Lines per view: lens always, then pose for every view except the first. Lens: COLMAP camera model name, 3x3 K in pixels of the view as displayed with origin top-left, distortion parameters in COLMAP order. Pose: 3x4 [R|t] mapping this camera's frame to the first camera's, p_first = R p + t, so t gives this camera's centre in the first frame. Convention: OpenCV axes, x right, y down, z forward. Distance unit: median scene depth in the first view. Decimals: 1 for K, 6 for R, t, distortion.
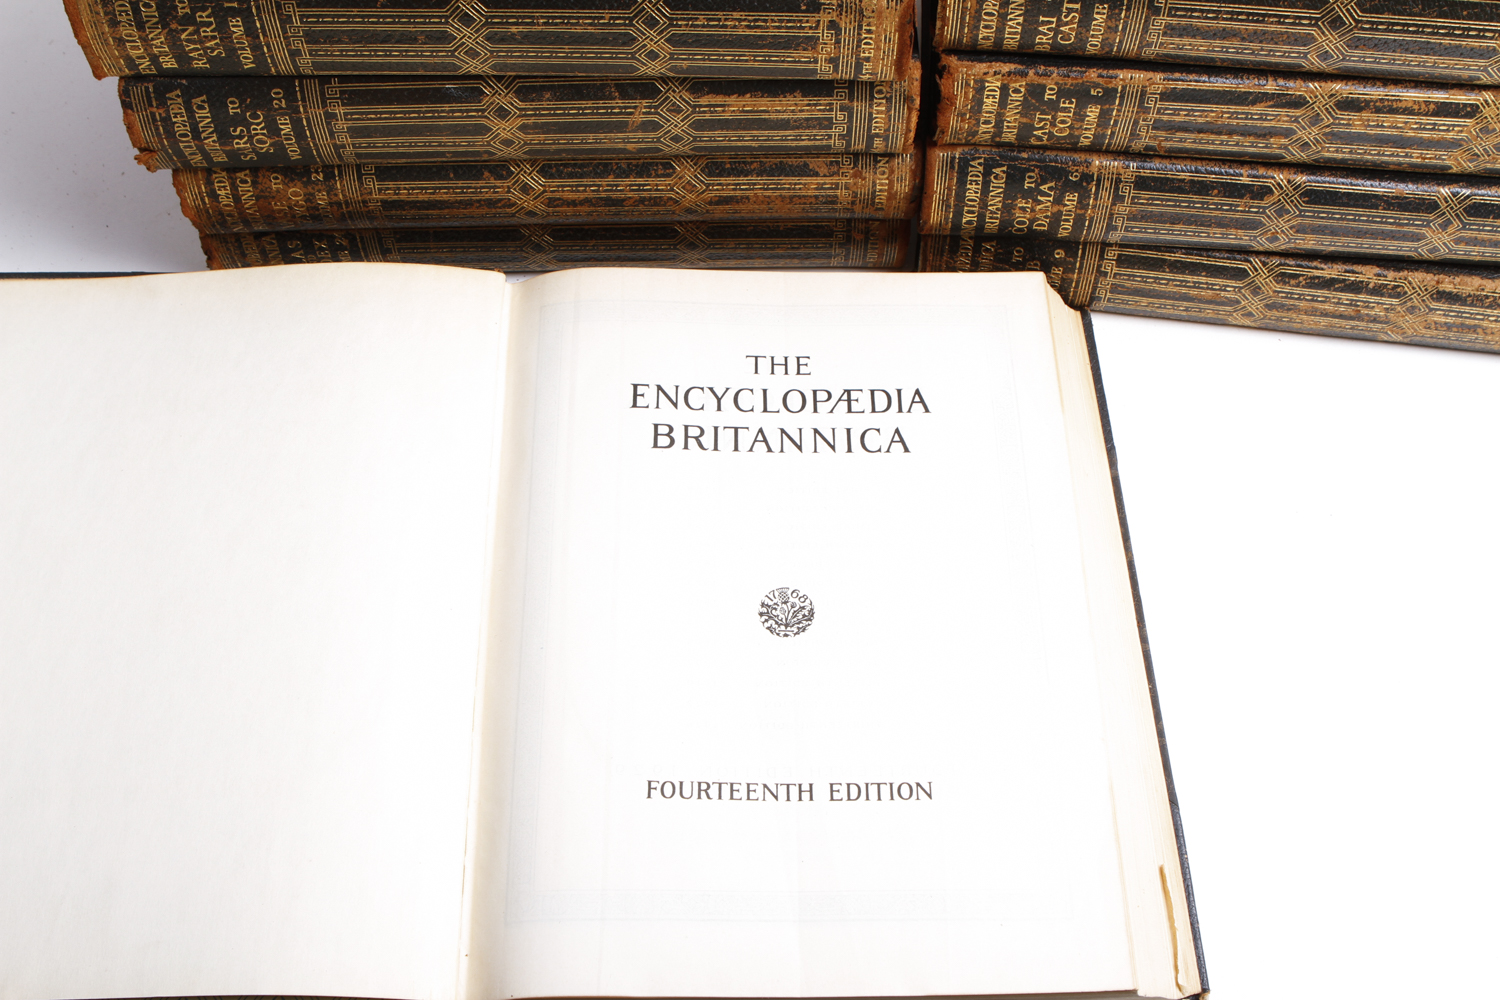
lens RADIAL K [[1708.3, 0, 744.2], [0, 1708.3, 562.7], [0, 0, 1]] dist [-0.071595, 0.000000]
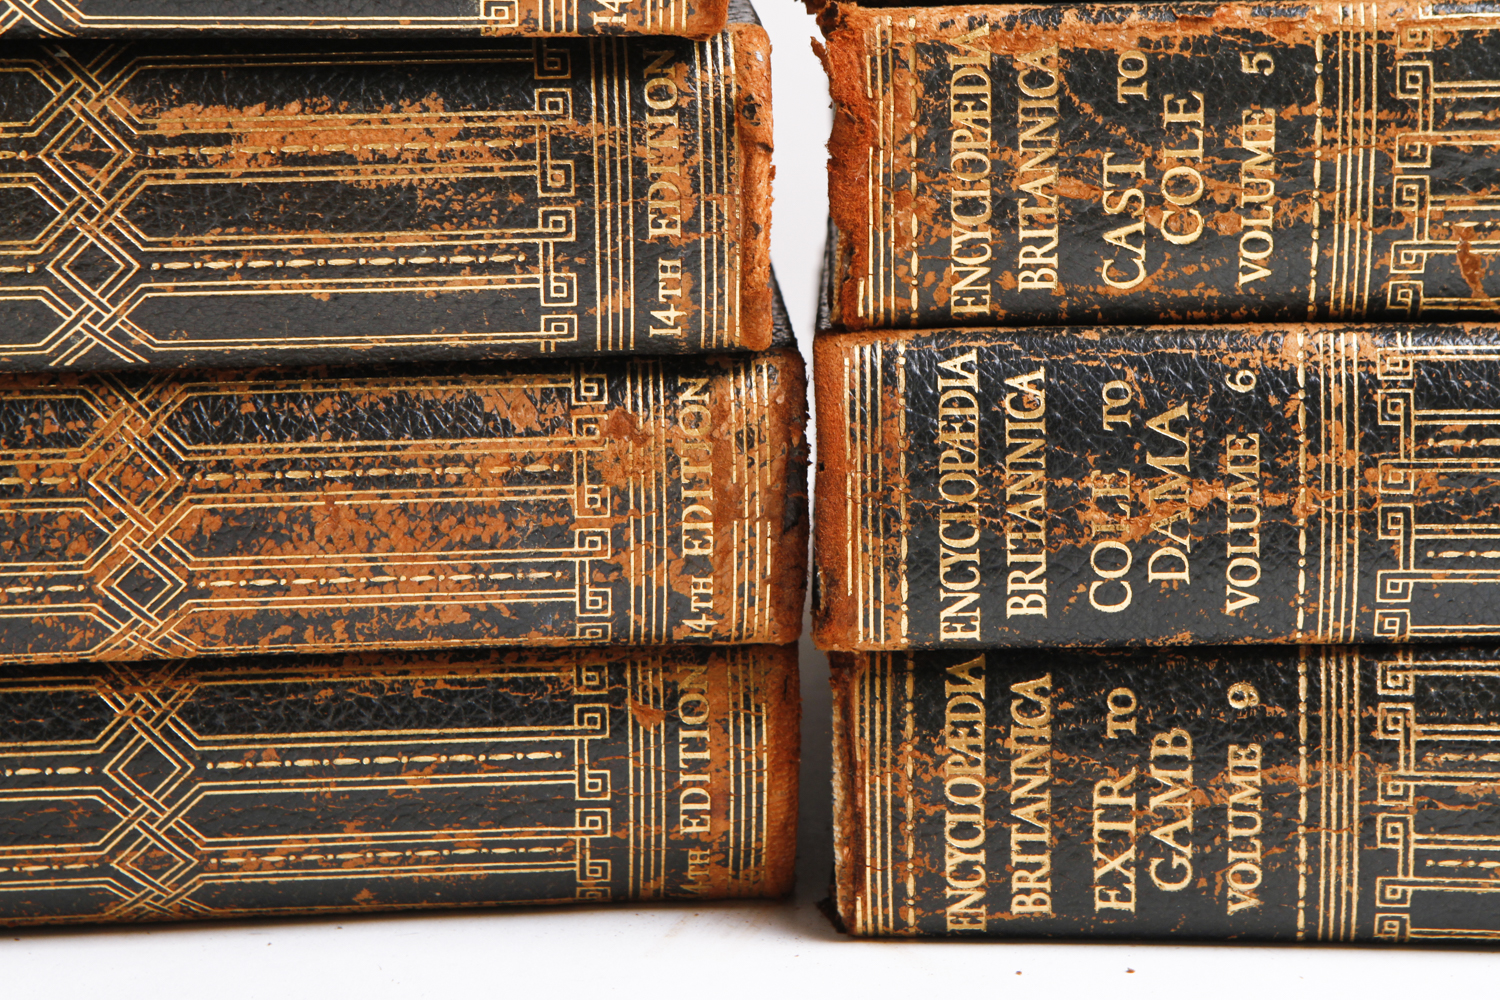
lens RADIAL K [[4421.7, 0, 763.5], [0, 4421.7, 457.5], [0, 0, 1]] dist [0.213522, 0.000000]
pose [[0.998277, -0.018545, 0.055662, 0.046464], [0.052855, 0.696064, -0.716031, 0.441245], [-0.025466, 0.717740, 0.695846, 0.388342]]
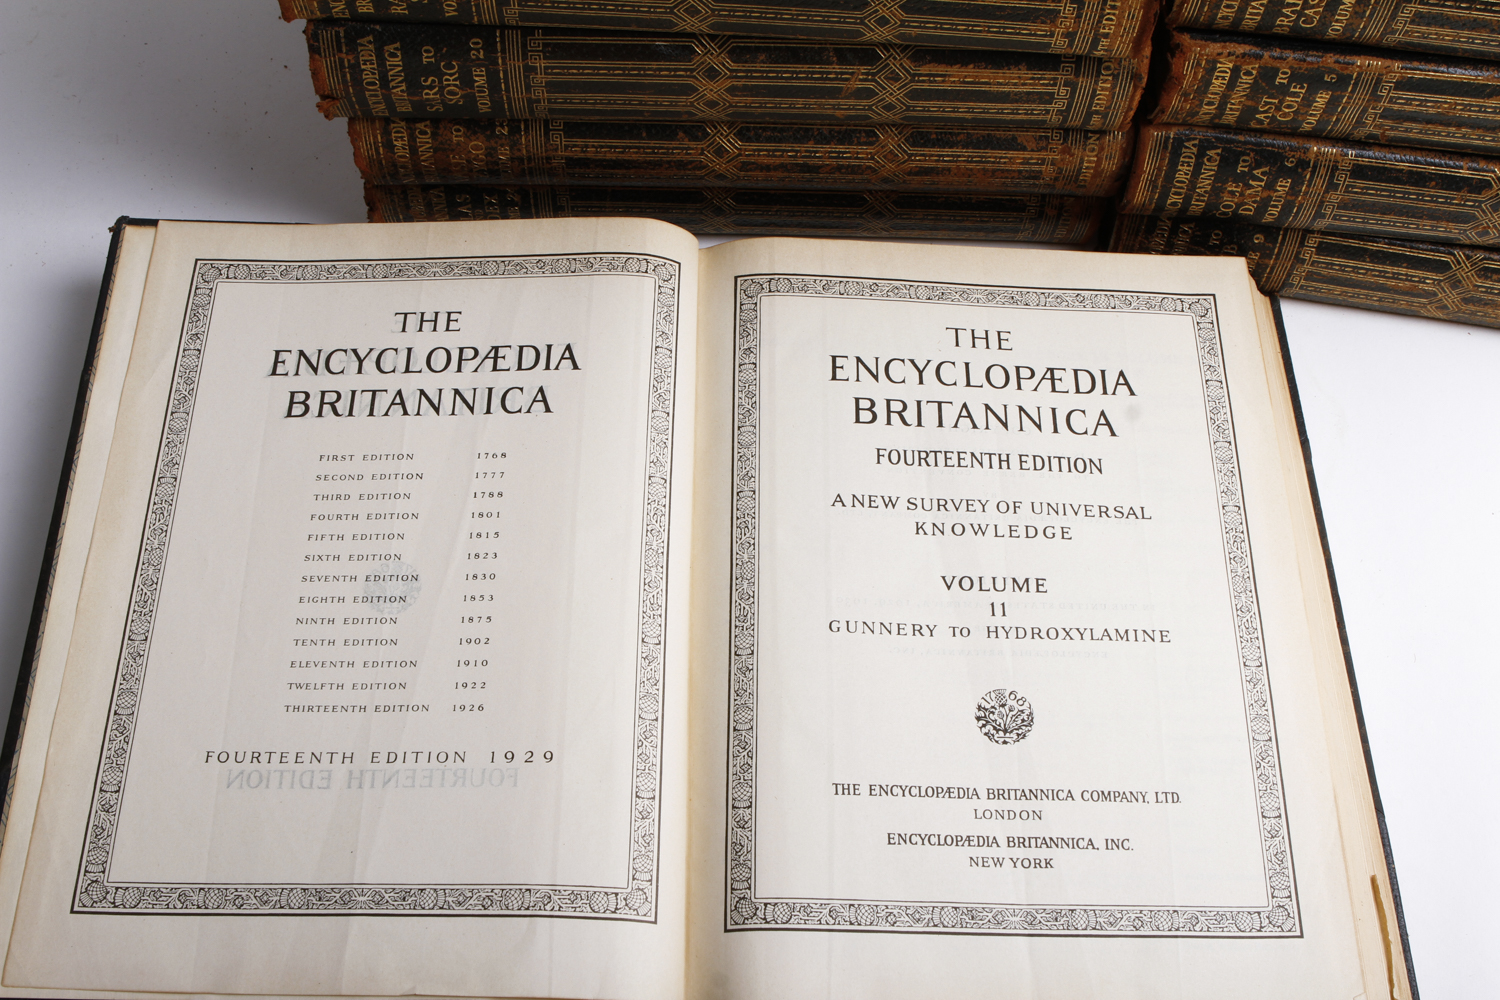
lens RADIAL K [[1708.3, 0, 757.5], [0, 1708.3, 561.1], [0, 0, 1]] dist [-0.071595, 0.000000]
pose [[0.999135, 0.028251, 0.030500, -0.135628], [-0.029515, 0.998688, 0.041836, -0.031999], [-0.029279, -0.042700, 0.998659, 0.036584]]
